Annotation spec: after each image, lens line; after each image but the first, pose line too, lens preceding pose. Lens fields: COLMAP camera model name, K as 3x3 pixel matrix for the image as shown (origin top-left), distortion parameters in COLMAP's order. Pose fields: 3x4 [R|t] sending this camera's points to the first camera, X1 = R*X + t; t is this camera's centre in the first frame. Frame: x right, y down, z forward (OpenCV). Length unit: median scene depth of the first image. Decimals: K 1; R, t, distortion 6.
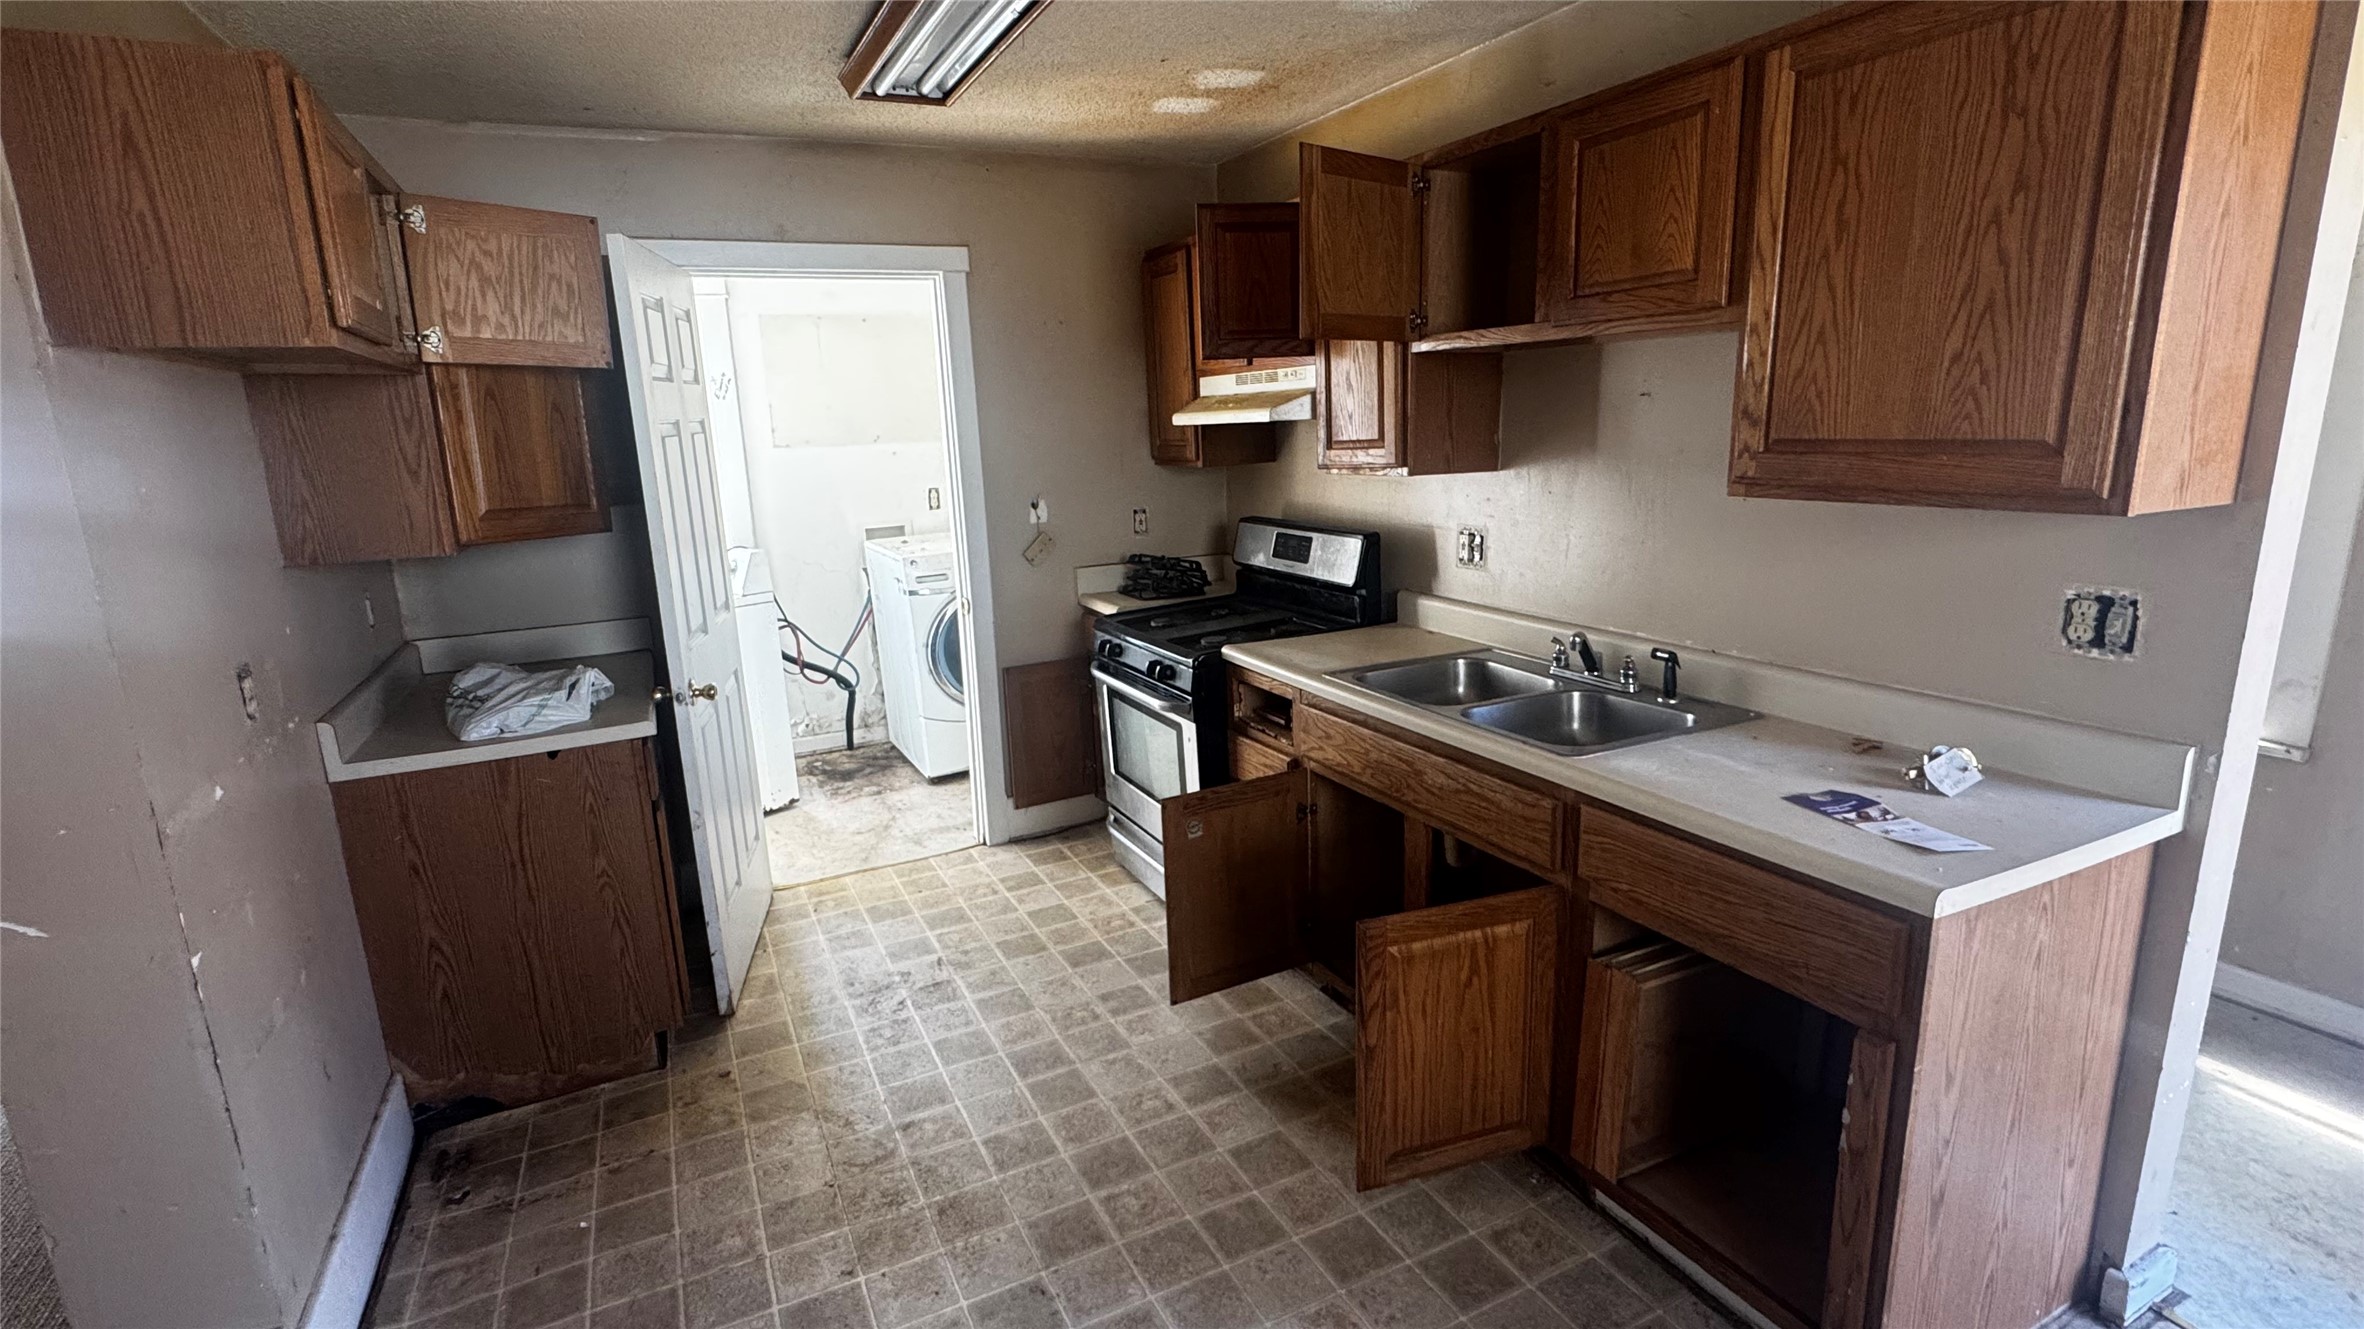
lens RADIAL K [[1114.5, 0, 1177.5], [0, 1114.5, 670.0], [0, 0, 1]] dist [0.000392, 0.000027]
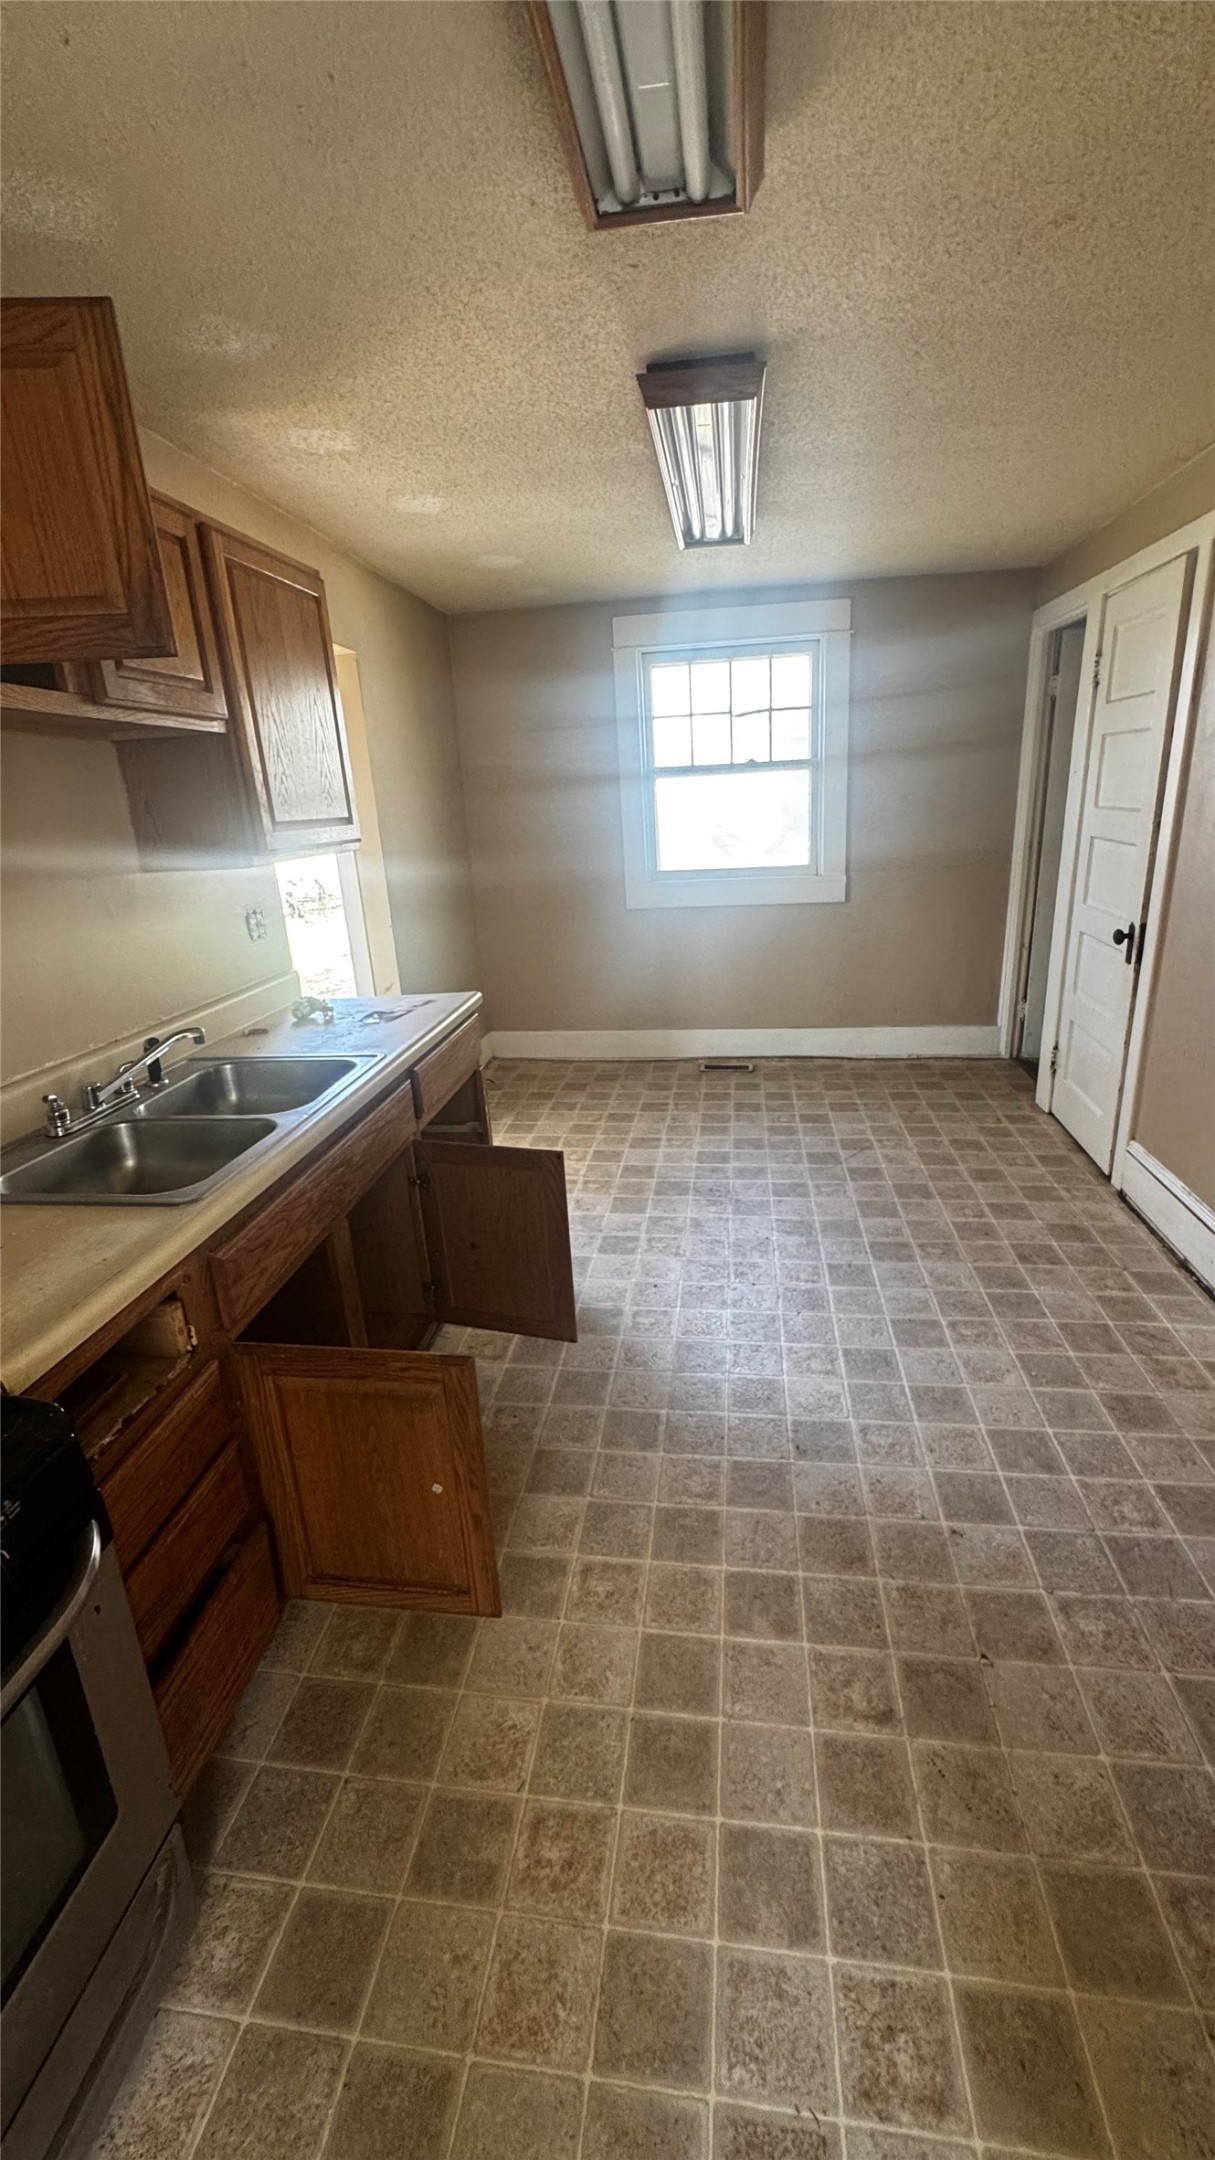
lens RADIAL K [[879.8, 0, 606.4], [0, 879.8, 1070.7], [0, 0, 1]] dist [0.004422, 0.000265]
pose [[-0.823426, -0.098557, 0.558799, -0.400379], [0.198496, 0.872546, 0.446389, -0.283471], [-0.531572, 0.478488, -0.698914, 1.391327]]
